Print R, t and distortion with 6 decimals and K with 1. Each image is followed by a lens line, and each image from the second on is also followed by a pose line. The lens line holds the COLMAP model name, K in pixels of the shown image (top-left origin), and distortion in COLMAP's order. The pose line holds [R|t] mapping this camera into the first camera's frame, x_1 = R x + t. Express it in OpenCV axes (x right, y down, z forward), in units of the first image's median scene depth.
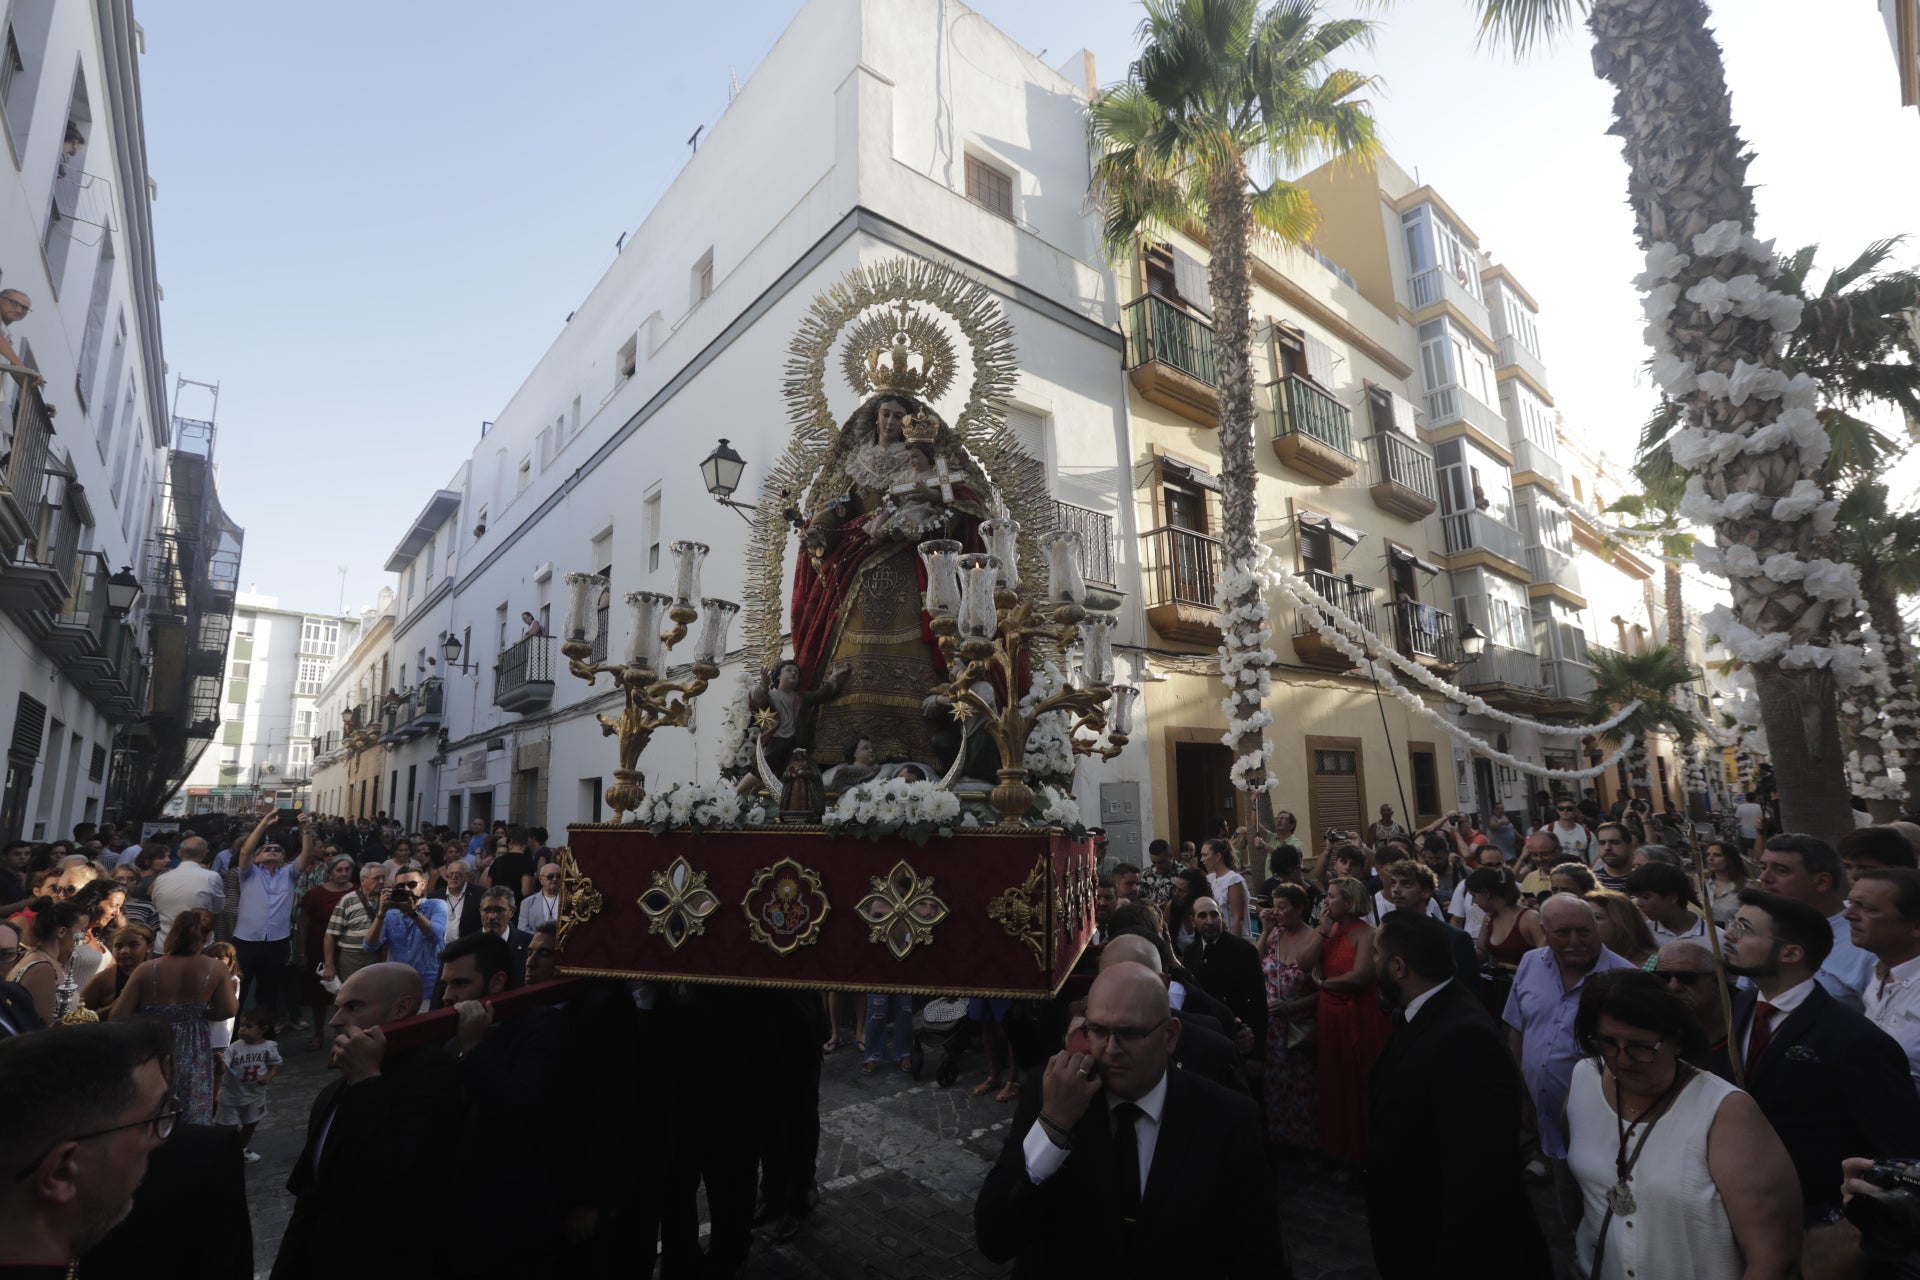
lens RADIAL K [[895.7, 0, 965.4], [0, 895.7, 646.8], [0, 0, 1]] dist [-0.052211, 0.020220]
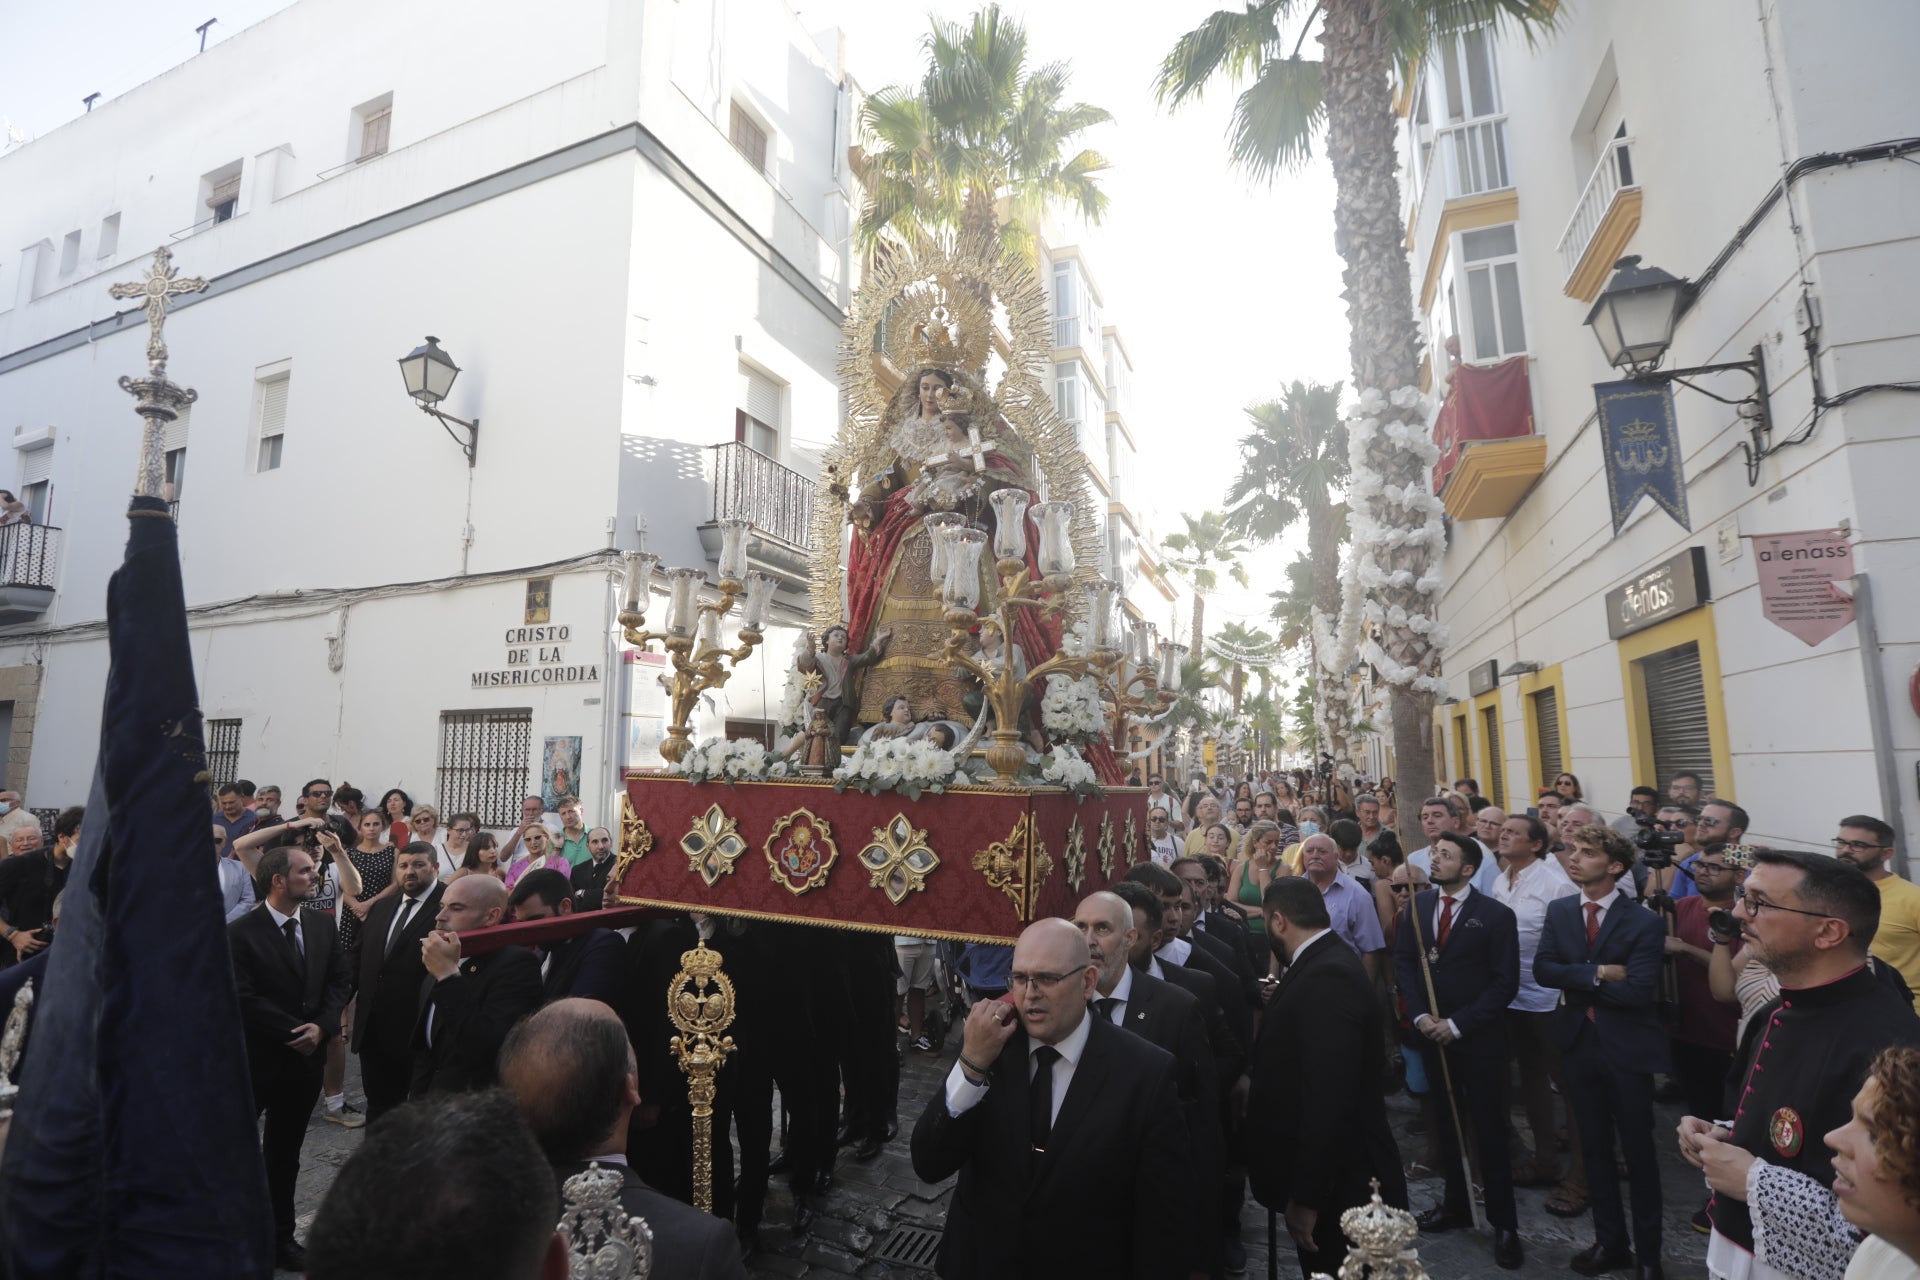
lens RADIAL K [[895.7, 0, 965.4], [0, 895.7, 646.8], [0, 0, 1]] dist [-0.052211, 0.020220]
pose [[0.886662, 0.084189, 0.454690, -0.184548], [-0.100637, 0.994850, 0.012044, 0.003924], [-0.451334, -0.056437, 0.890569, -0.008144]]
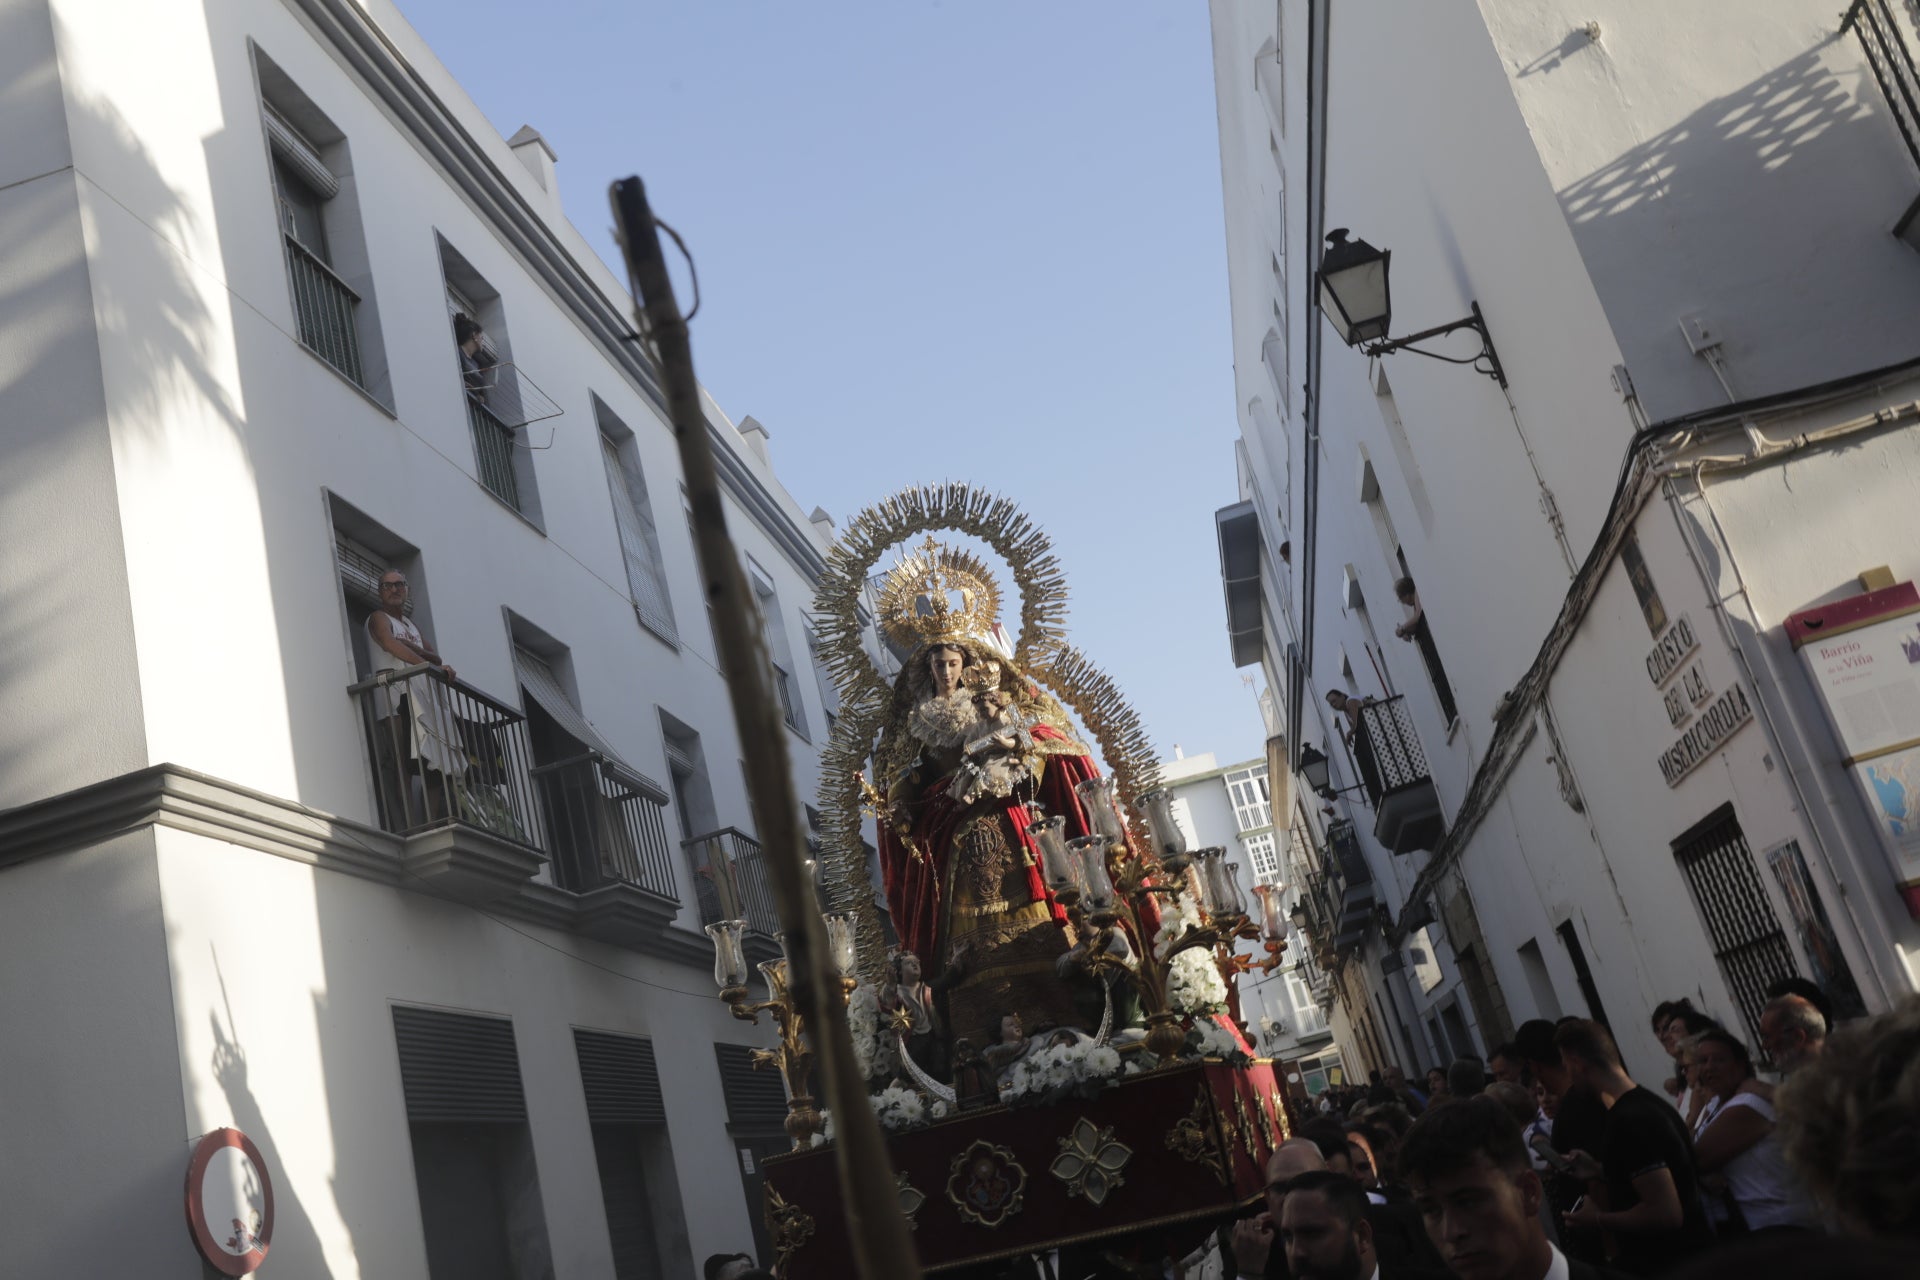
lens RADIAL K [[1789.6, 0, 967.0], [0, 1789.6, 644.5], [0, 0, 1]] dist [-0.010170, 0.134615]
pose [[0.615797, -0.357079, -0.702345, 0.217303], [0.359318, 0.920588, -0.152996, 0.051559], [0.701203, -0.158151, 0.695200, 0.162529]]
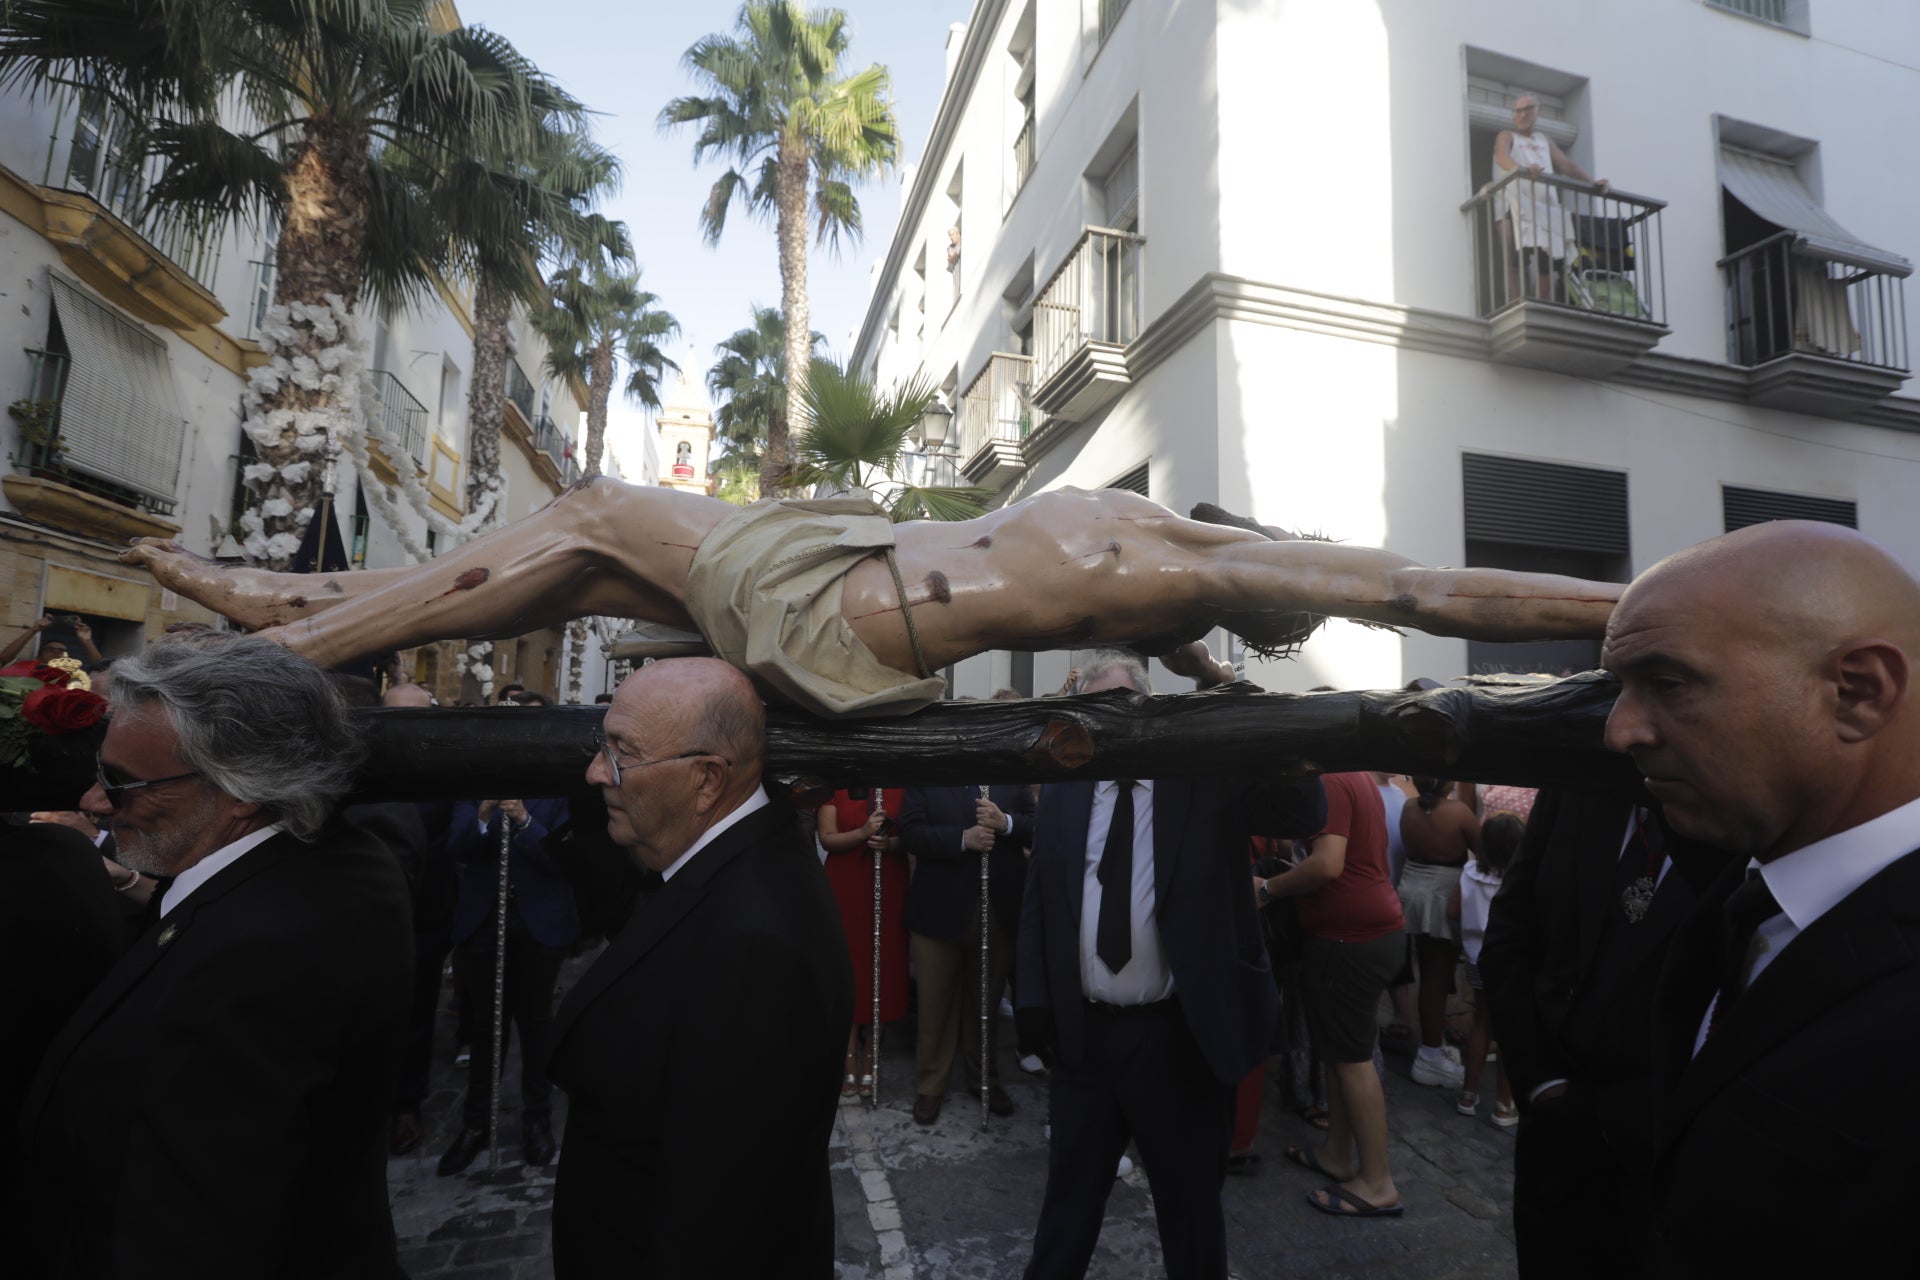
lens RADIAL K [[885.0, 0, 988.8], [0, 885.0, 640.2], [0, 0, 1]] dist [-0.032228, 0.013682]
pose [[-0.427345, -0.064373, -0.901794, -0.033715], [0.153342, 0.977849, -0.142468, 0.141496], [0.890990, -0.199166, -0.408007, 0.524095]]
